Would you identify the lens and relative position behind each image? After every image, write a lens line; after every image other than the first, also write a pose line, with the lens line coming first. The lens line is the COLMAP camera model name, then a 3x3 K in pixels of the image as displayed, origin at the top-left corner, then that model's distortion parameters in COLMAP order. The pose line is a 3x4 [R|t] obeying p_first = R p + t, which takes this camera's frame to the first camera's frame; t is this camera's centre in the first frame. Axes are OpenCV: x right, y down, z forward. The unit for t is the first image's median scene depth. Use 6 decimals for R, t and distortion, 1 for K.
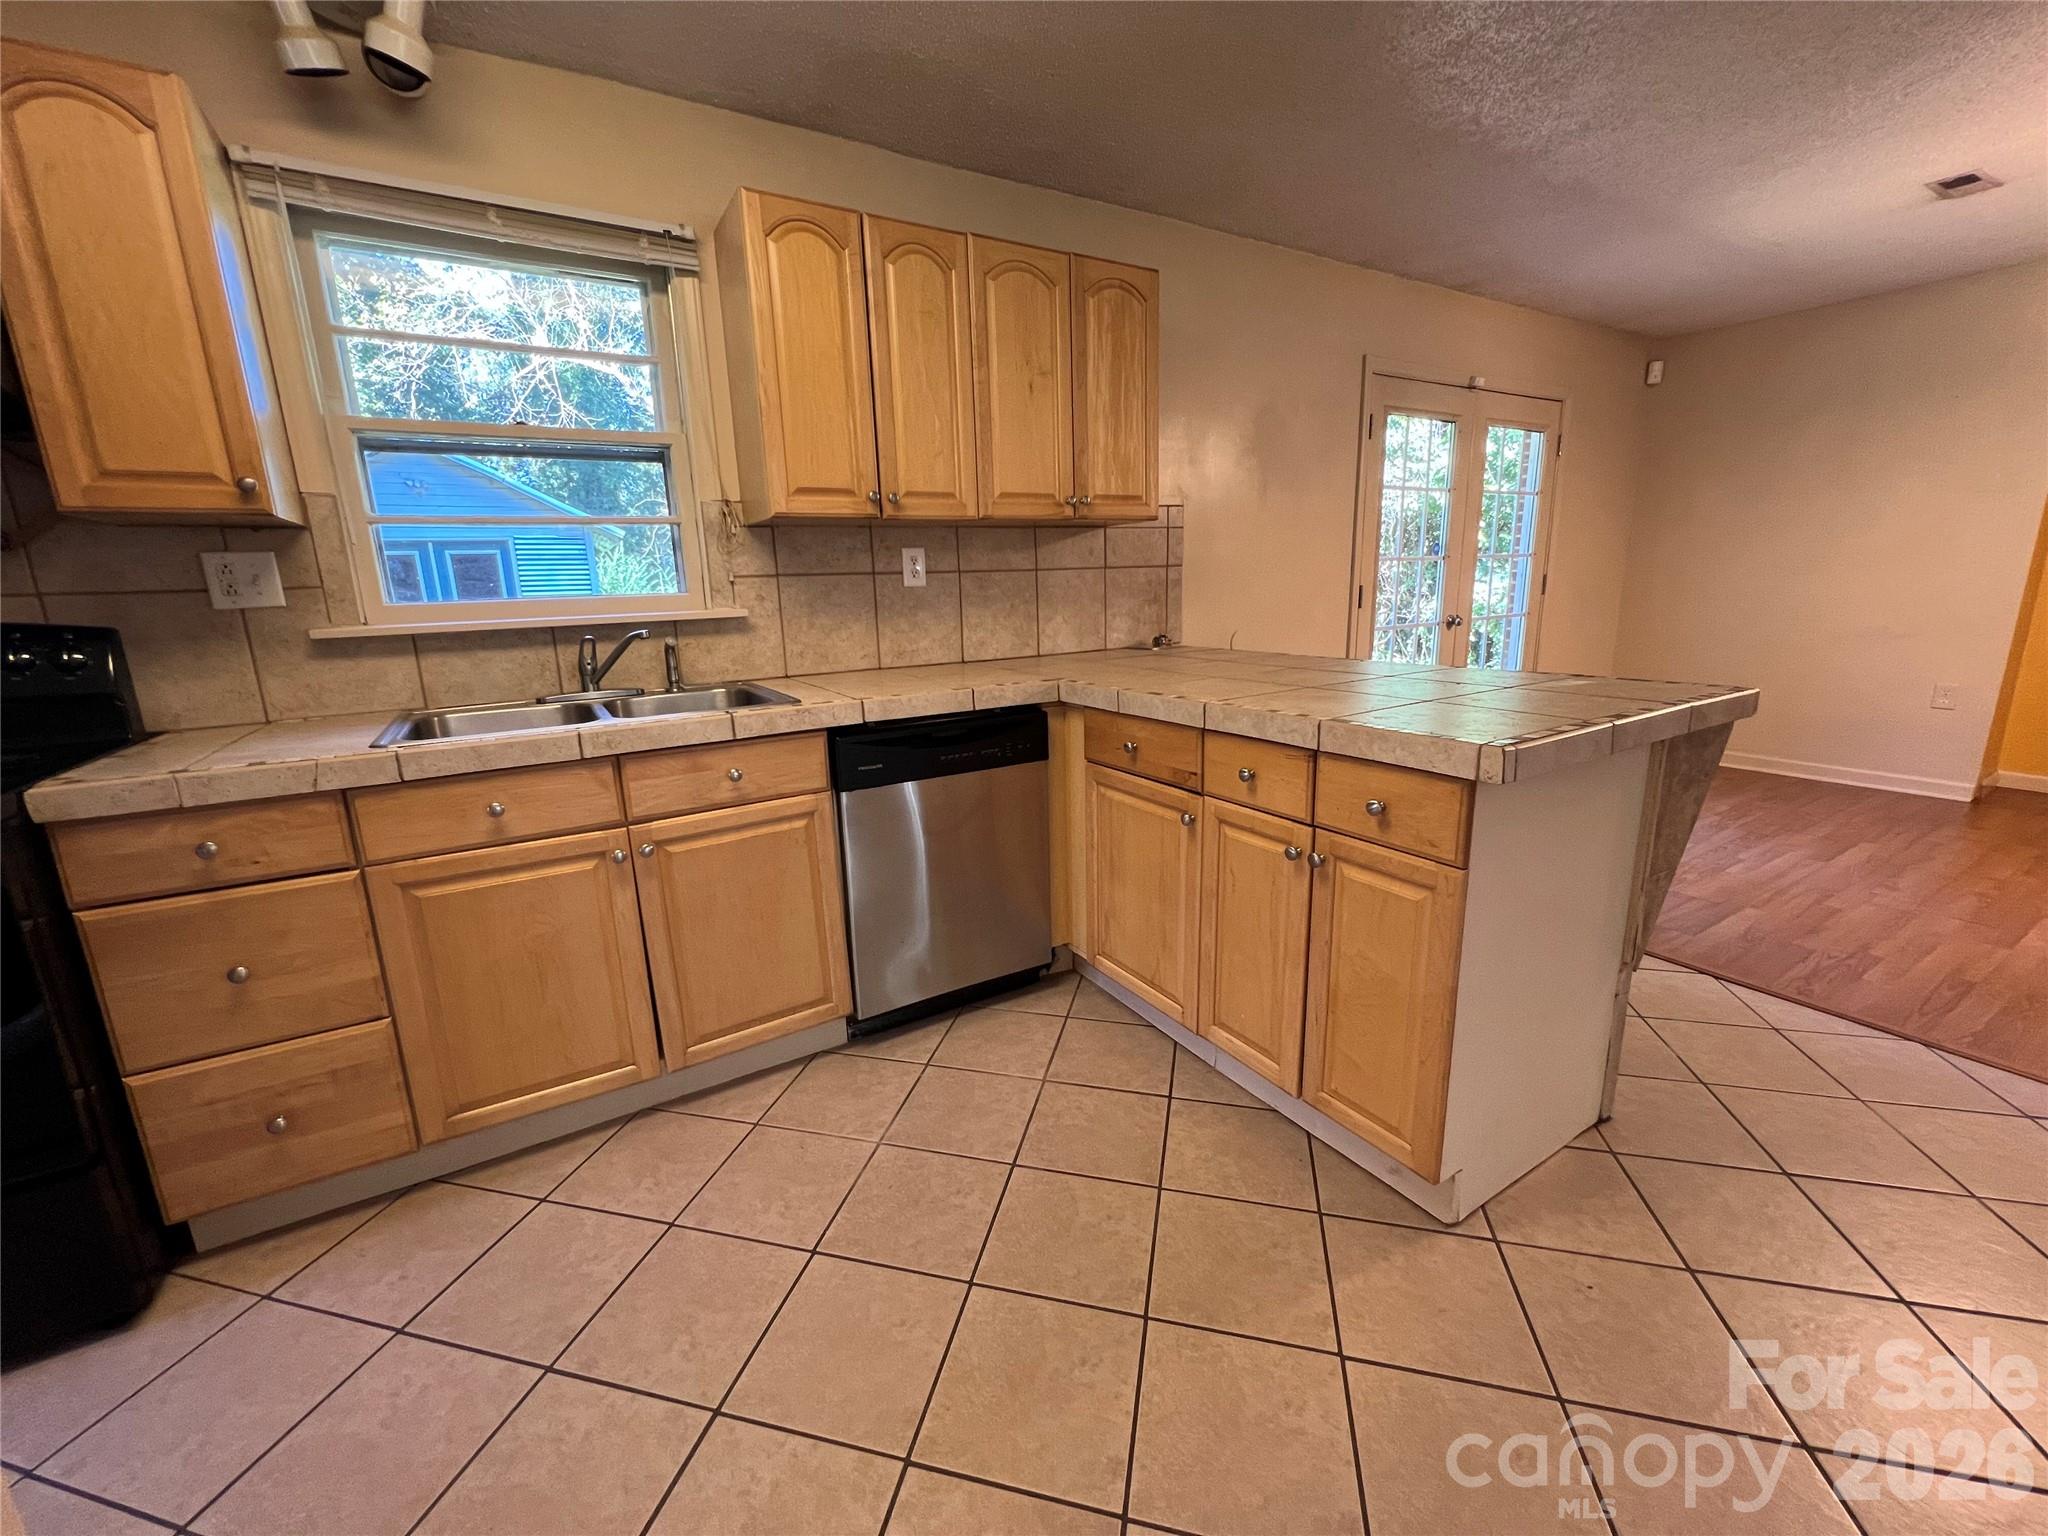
lens RADIAL K [[819.3, 0, 1017.1], [0, 819.3, 765.7], [0, 0, 1]] dist [-0.002245, 0.000683]
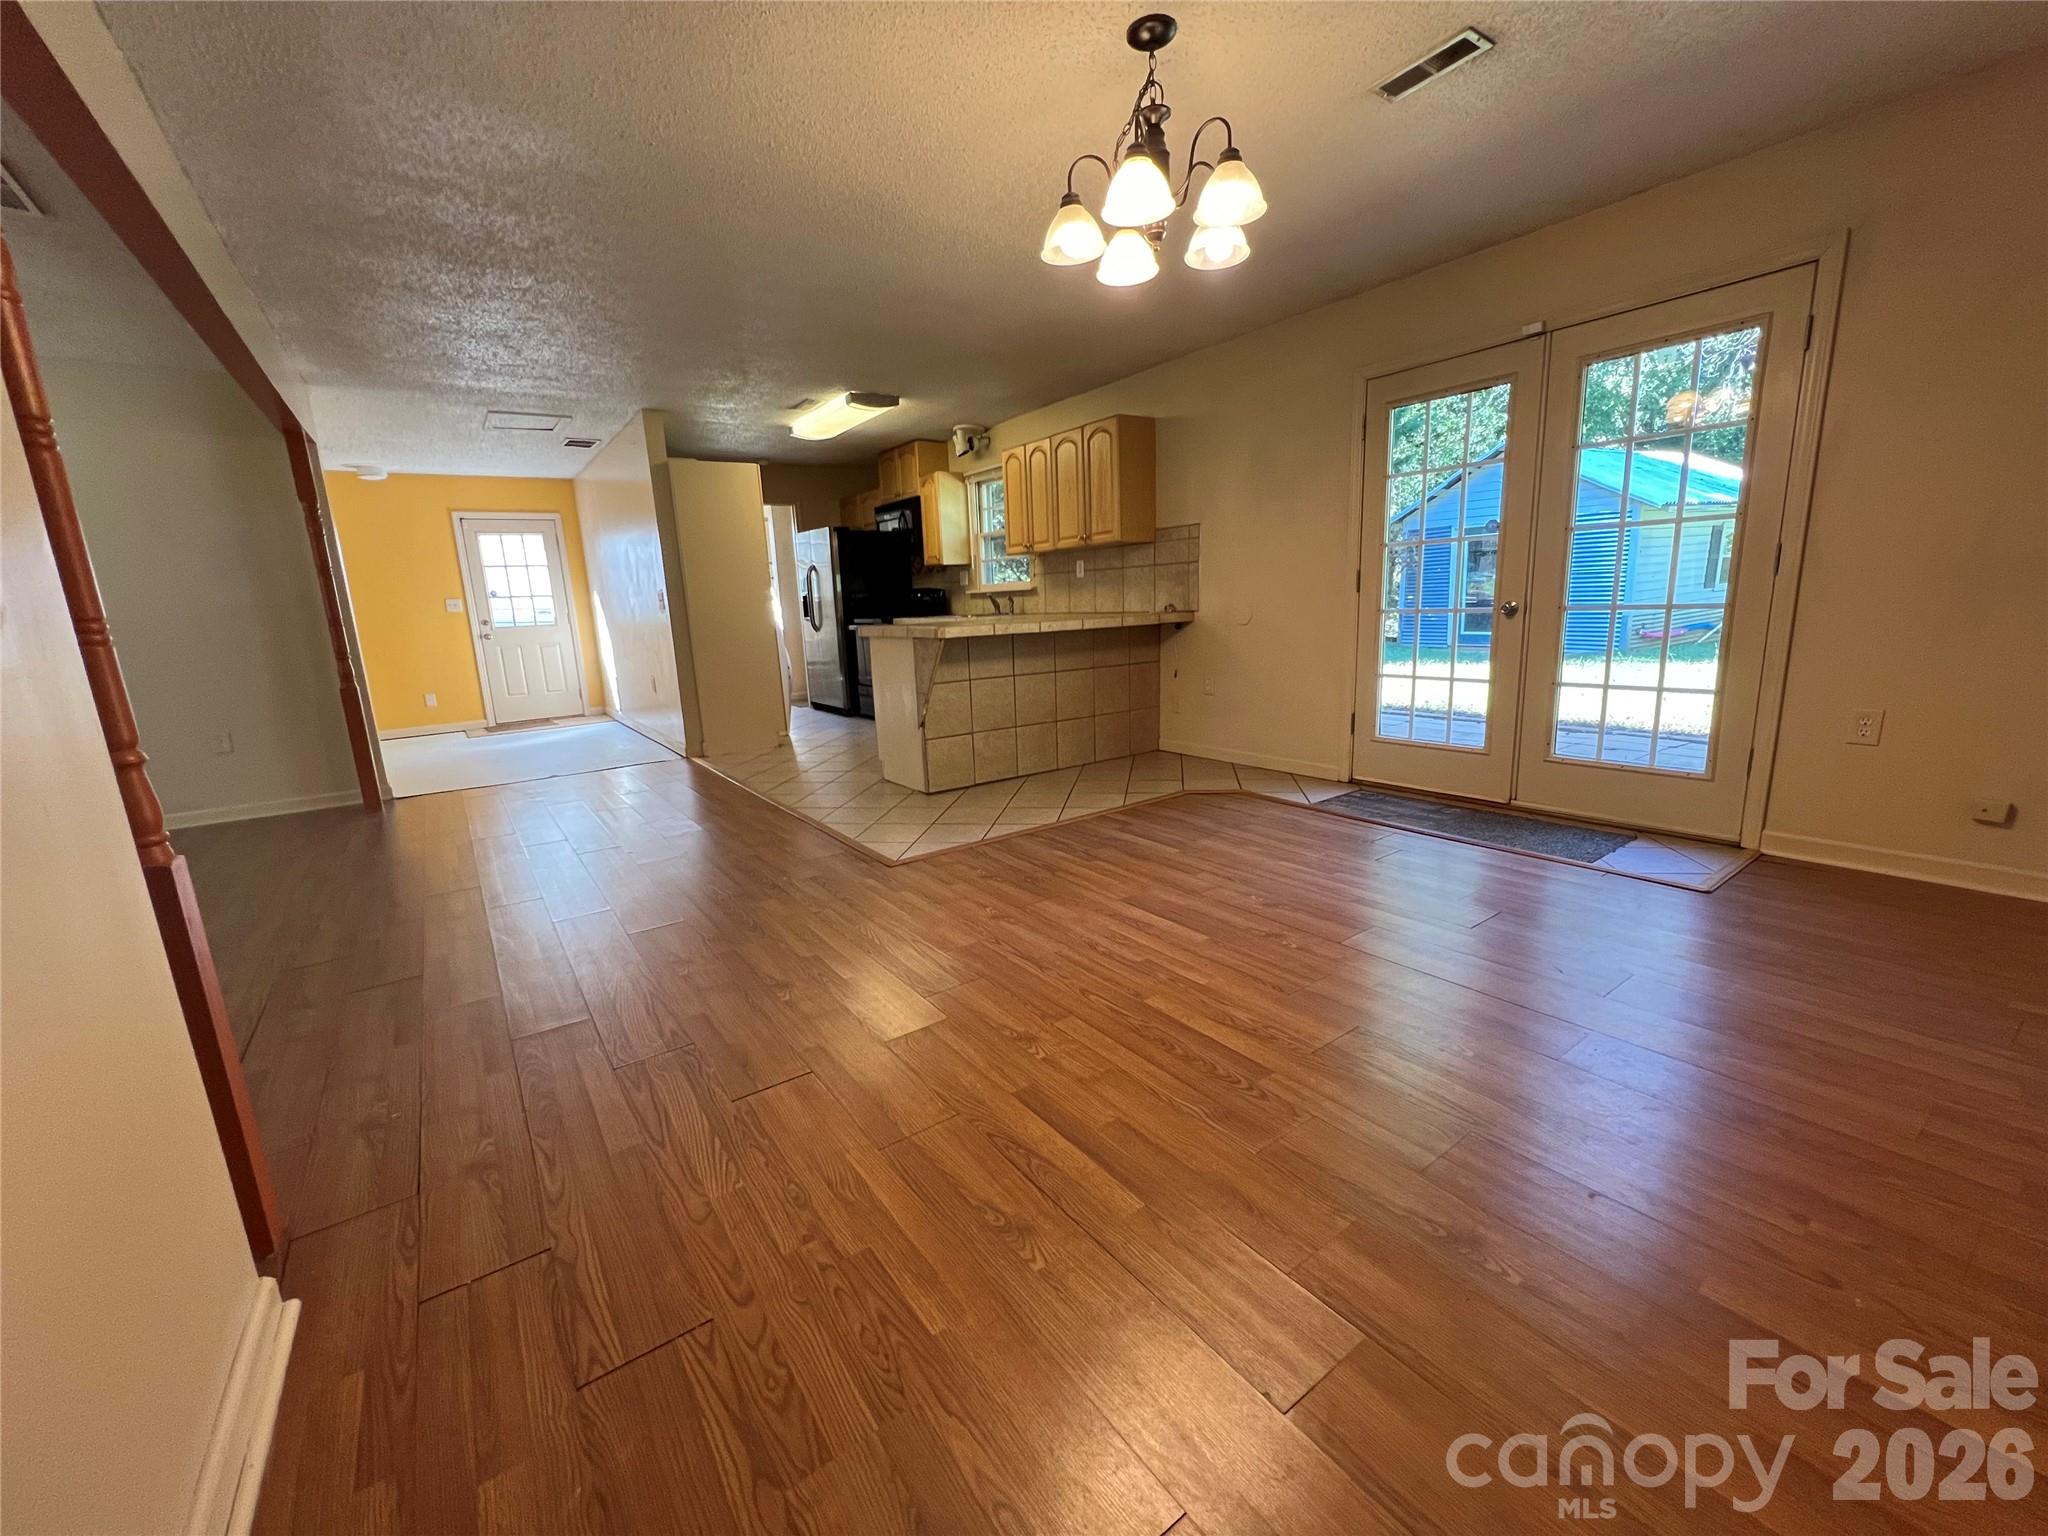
lens RADIAL K [[819.3, 0, 1020.4], [0, 819.3, 765.3], [0, 0, 1]] dist [-0.002245, 0.000683]
pose [[0.073534, 0.225982, -0.971352, 2.665814], [-0.183532, 0.960420, 0.209545, -0.201622], [0.980259, 0.162866, 0.112099, 0.823333]]
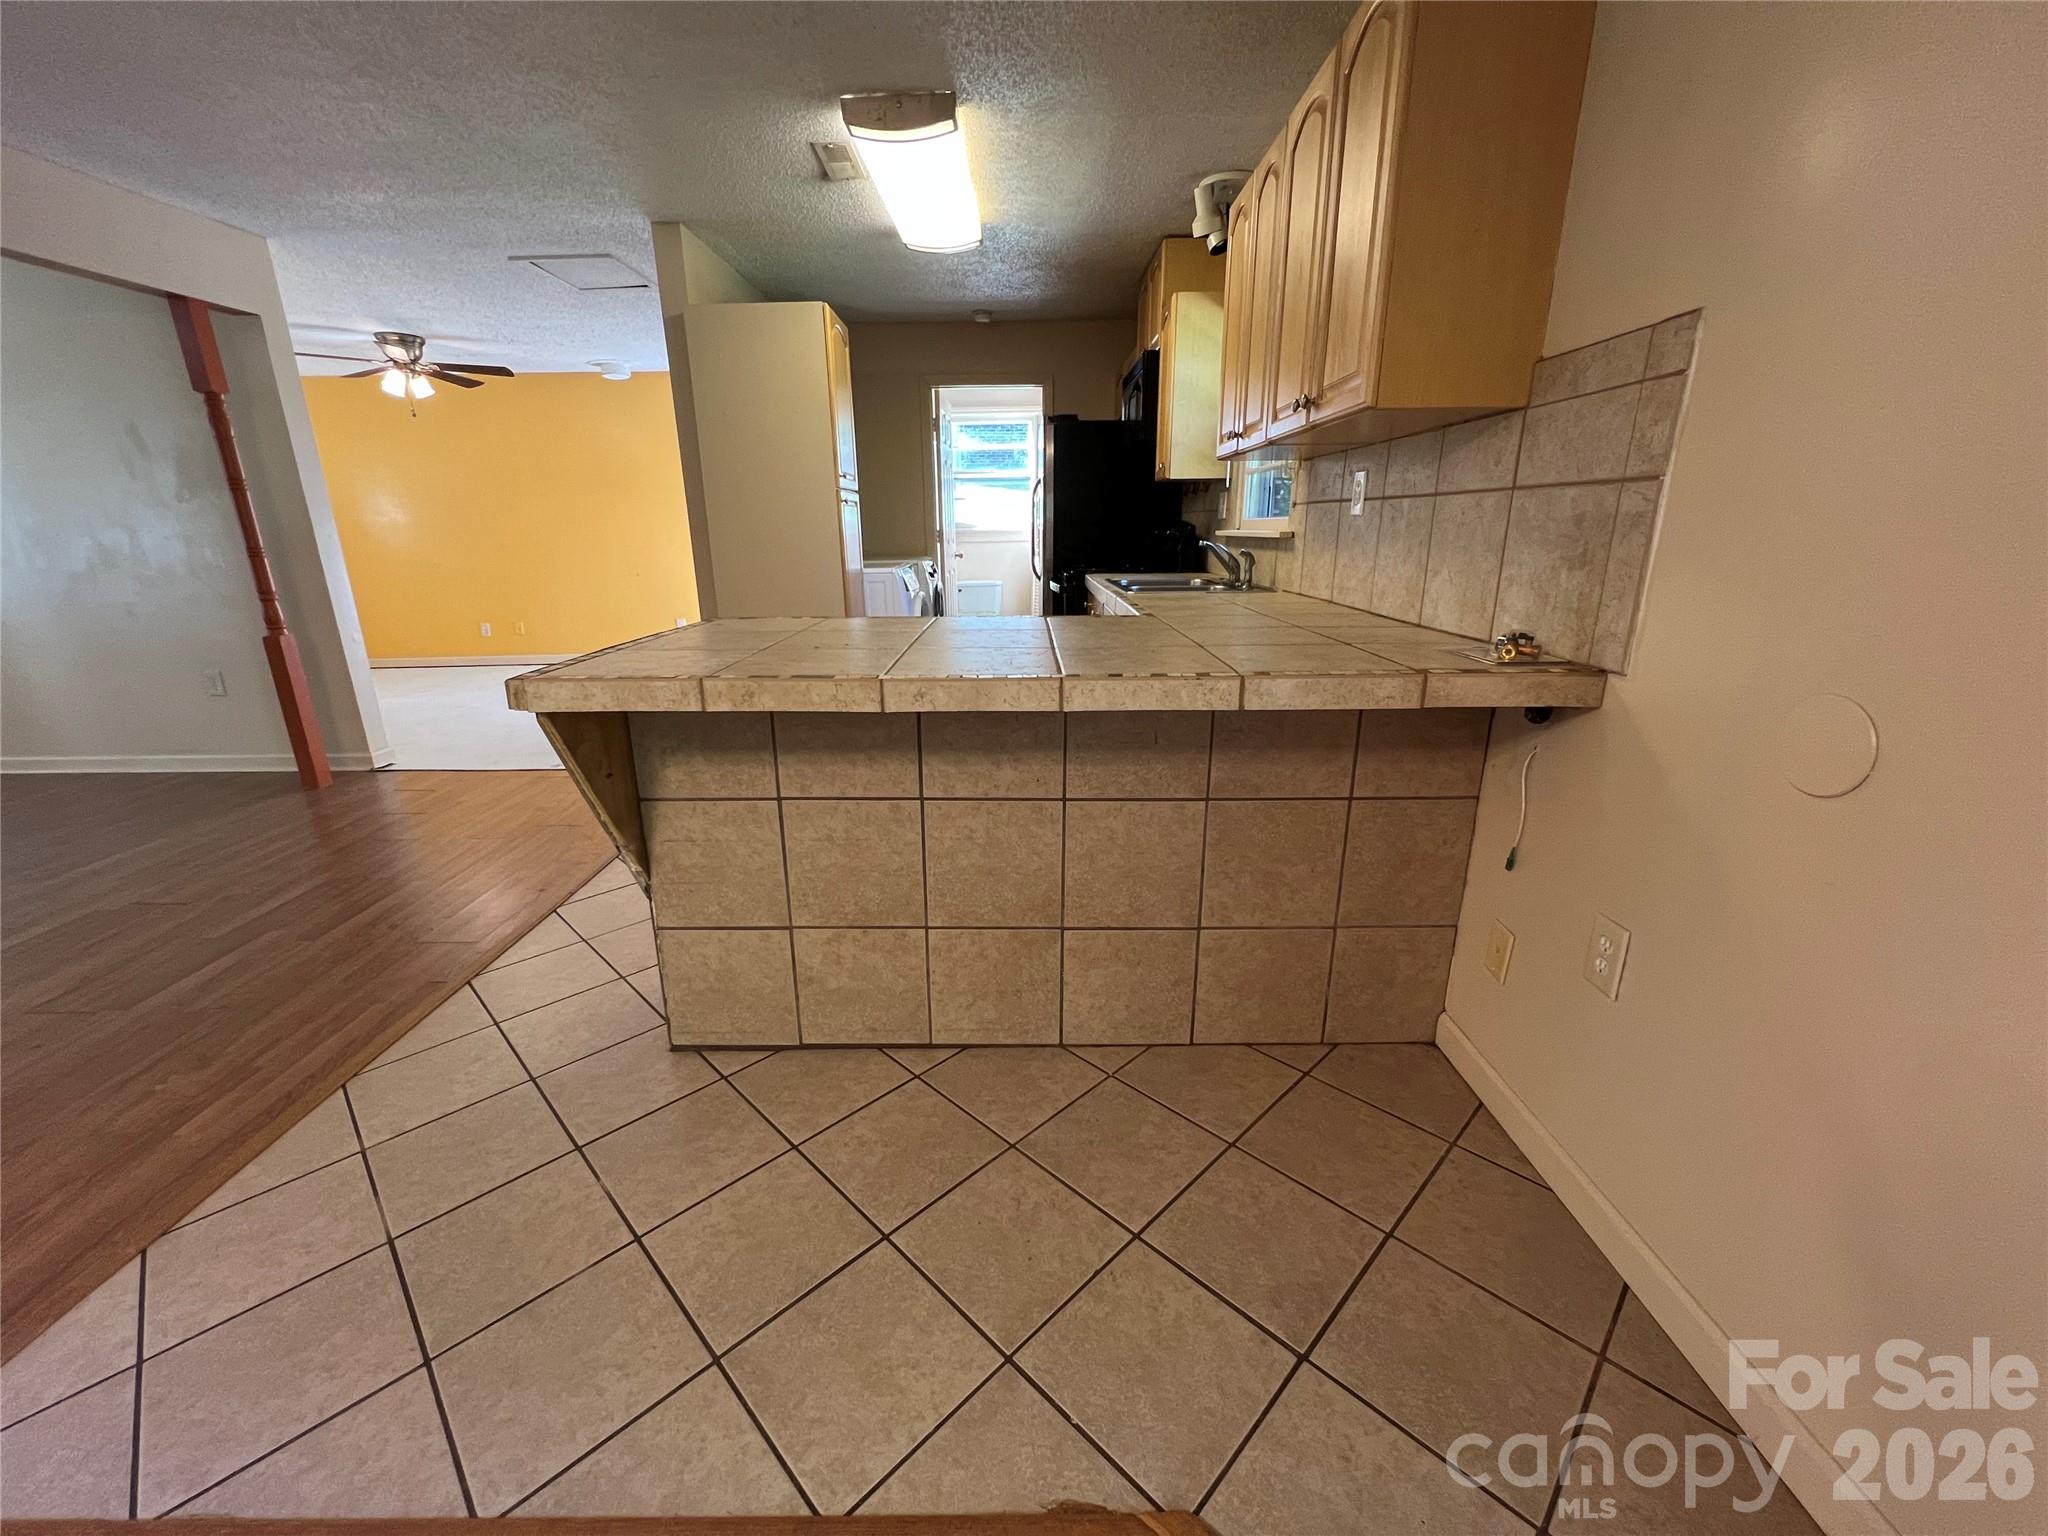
lens RADIAL K [[819.3, 0, 1017.8], [0, 819.3, 771.6], [0, 0, 1]] dist [-0.002245, 0.000683]
pose [[-0.517143, 0.279362, -0.809024, 1.047898], [-0.166743, 0.894238, 0.415373, -0.341910], [0.839500, 0.349707, -0.415868, 1.421330]]
